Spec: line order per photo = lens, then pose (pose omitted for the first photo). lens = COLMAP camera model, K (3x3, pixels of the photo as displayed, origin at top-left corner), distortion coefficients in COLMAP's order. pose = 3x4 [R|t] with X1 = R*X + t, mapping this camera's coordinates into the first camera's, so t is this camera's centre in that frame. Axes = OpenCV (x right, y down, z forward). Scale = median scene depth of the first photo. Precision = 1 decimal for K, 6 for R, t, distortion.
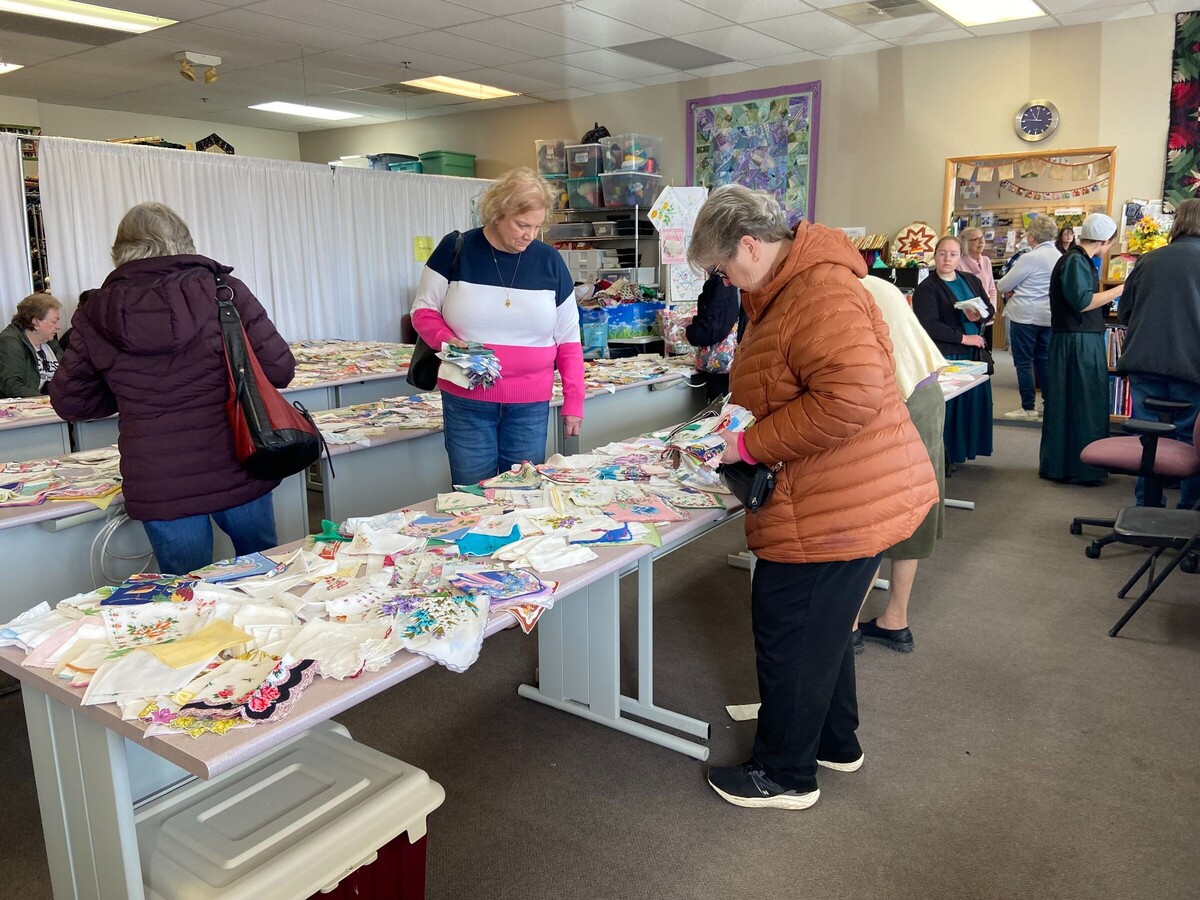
lens RADIAL K [[914.1, 0, 598.8], [0, 914.1, 436.8], [0, 0, 1]] dist [0.129310, -0.159960]
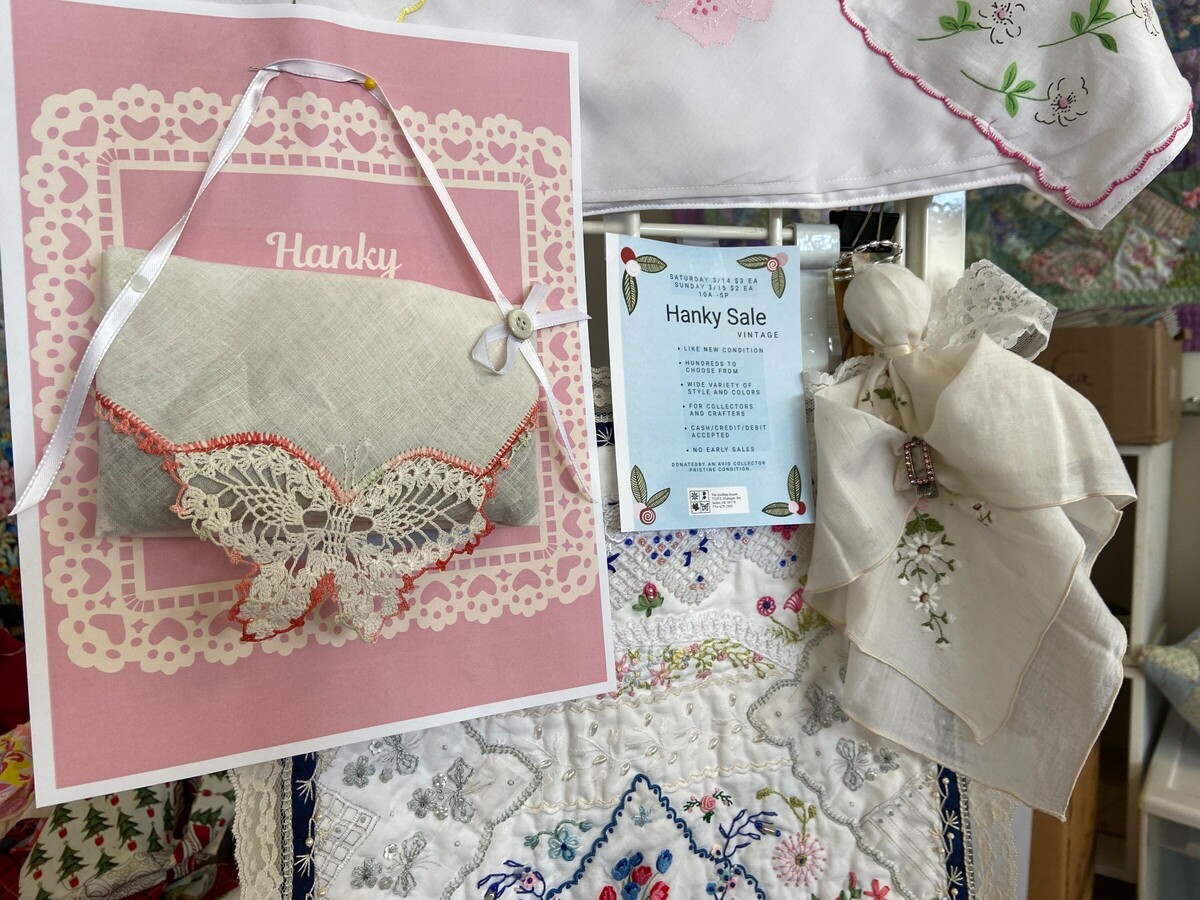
lens RADIAL K [[914.1, 0, 598.8], [0, 914.1, 436.8], [0, 0, 1]] dist [0.129310, -0.159960]
pose [[0.999782, -0.016395, -0.012901, 0.089297], [0.014571, 0.991324, -0.130631, -0.186816], [0.014931, 0.130414, 0.991347, 0.897095]]
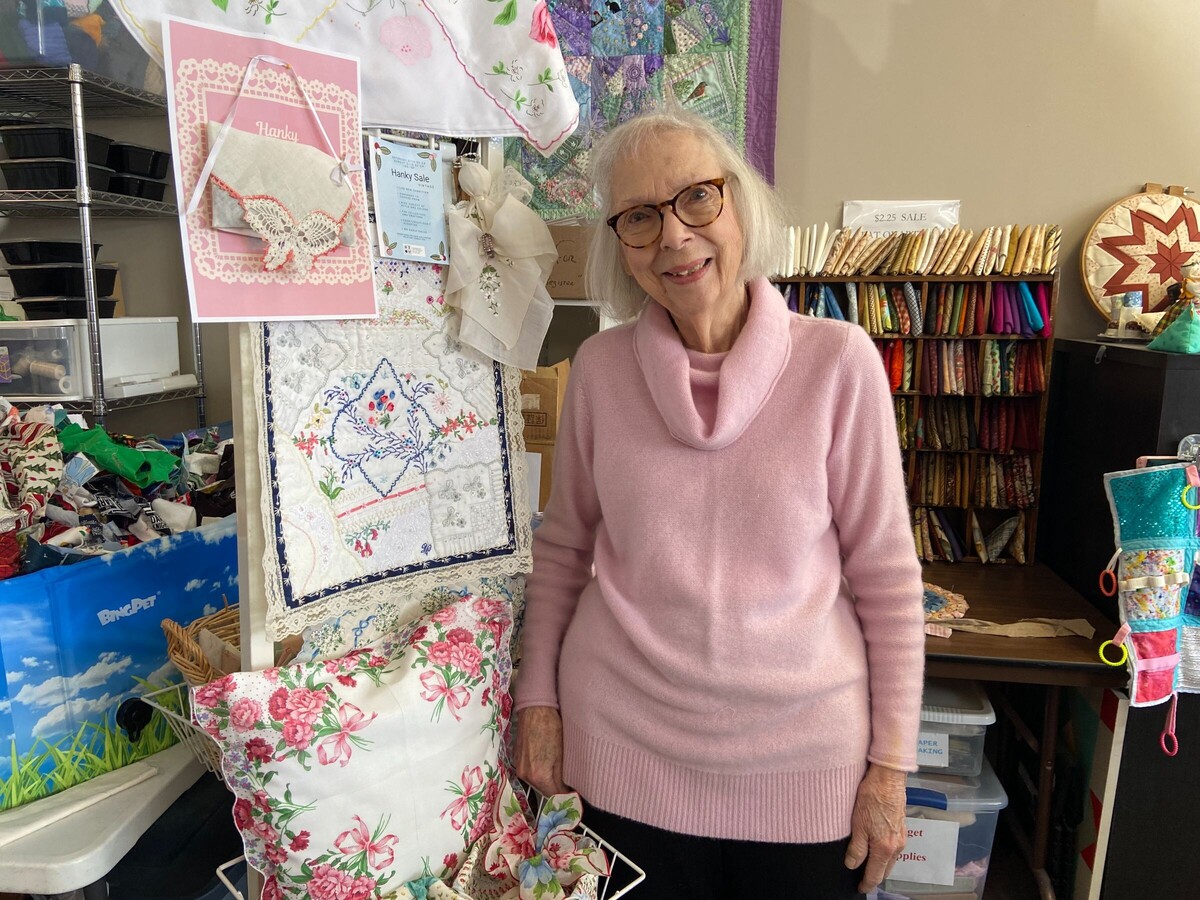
lens RADIAL K [[914.1, 0, 598.8], [0, 914.1, 436.8], [0, 0, 1]] dist [0.129310, -0.159960]
pose [[0.896235, -0.045258, 0.441265, 0.058231], [0.063202, 0.997661, -0.026041, -0.156978], [-0.439054, 0.051227, 0.896999, 0.816934]]
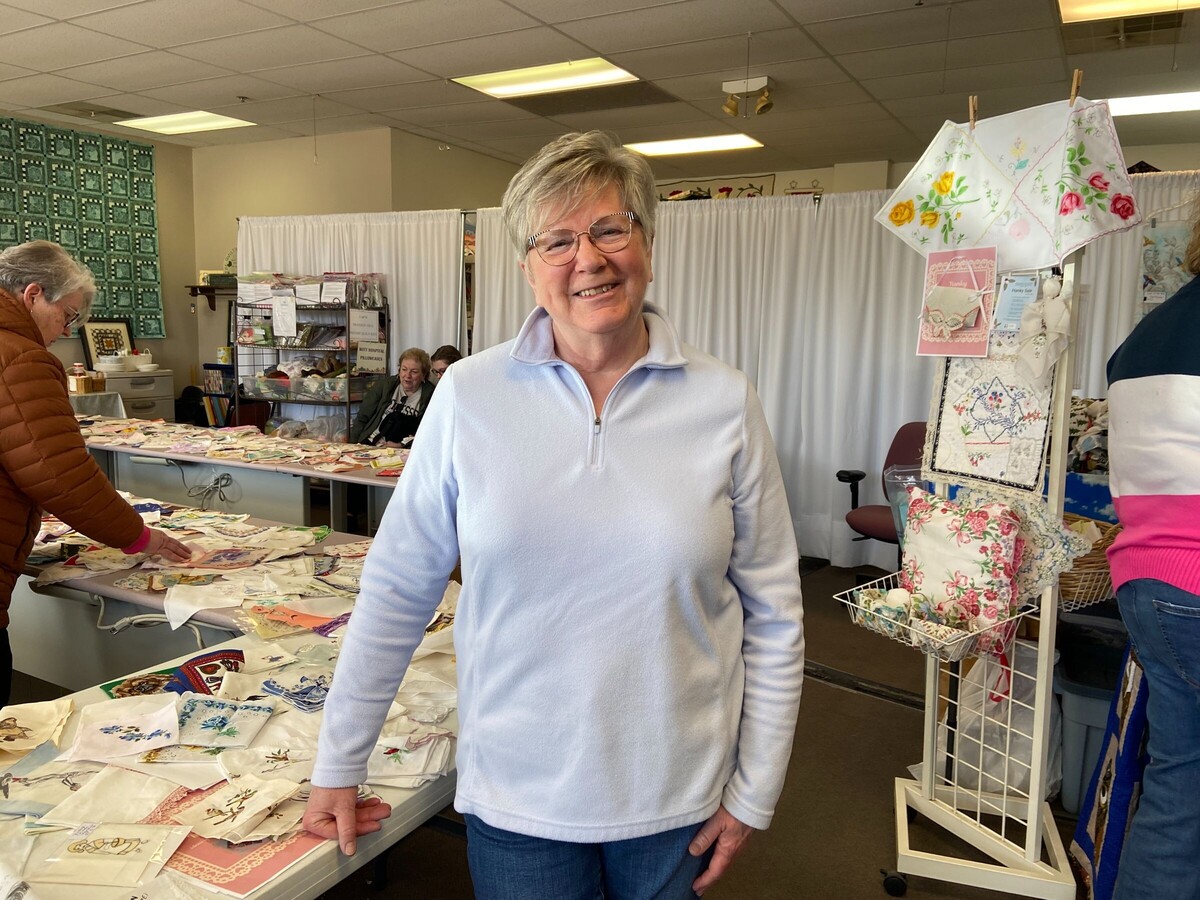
lens RADIAL K [[914.1, 0, 598.8], [0, 914.1, 436.8], [0, 0, 1]] dist [0.129310, -0.159960]
pose [[0.105049, 0.133937, -0.985406, 0.370953], [-0.217434, 0.970007, 0.108664, -0.160441], [0.970406, 0.202846, 0.131021, 0.796257]]
